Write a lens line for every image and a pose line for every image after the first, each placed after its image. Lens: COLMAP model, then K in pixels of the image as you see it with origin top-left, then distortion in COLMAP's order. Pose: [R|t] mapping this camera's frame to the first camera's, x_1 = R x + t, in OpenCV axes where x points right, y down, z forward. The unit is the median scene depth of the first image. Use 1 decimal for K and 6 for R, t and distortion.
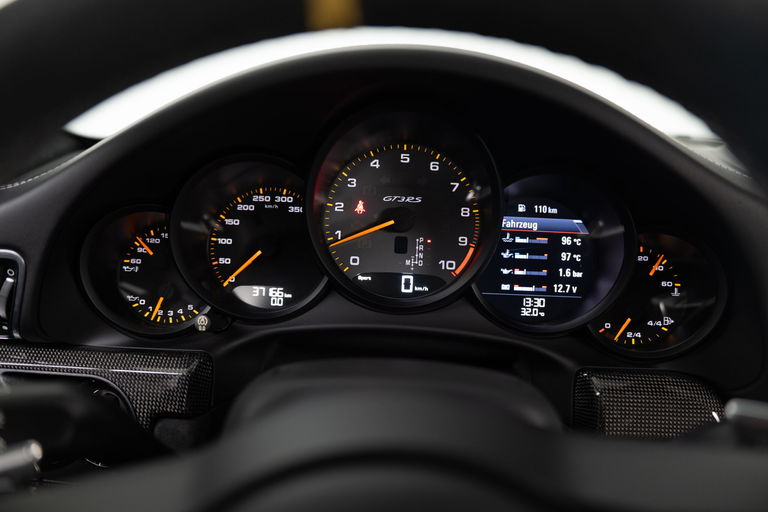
lens RADIAL K [[634.8, 0, 384.0], [0, 634.8, 256.0], [0, 0, 1]] dist [-0.221849, 0.247530]
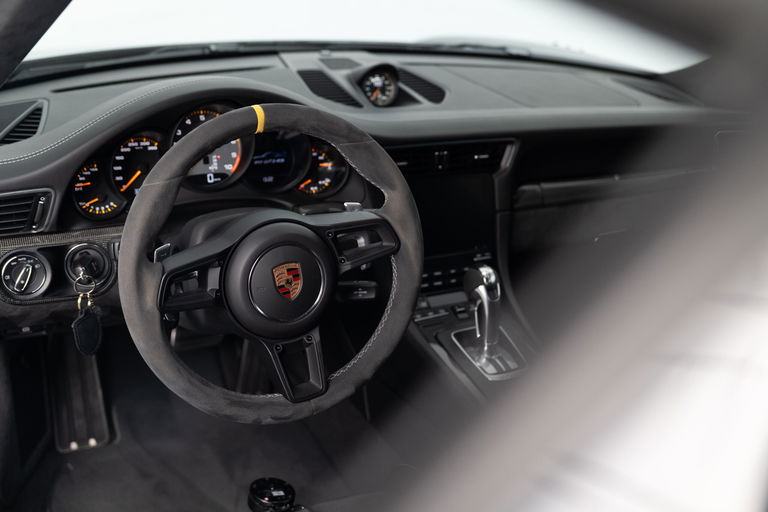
lens RADIAL K [[892.4, 0, 384.0], [0, 892.4, 256.0], [0, 0, 1]] dist [0.004091, 0.006978]
pose [[0.862769, -0.167854, 0.476922, -0.922862], [0.080050, 0.976735, 0.198951, -0.246906], [-0.499222, -0.133471, 0.856133, -1.857465]]
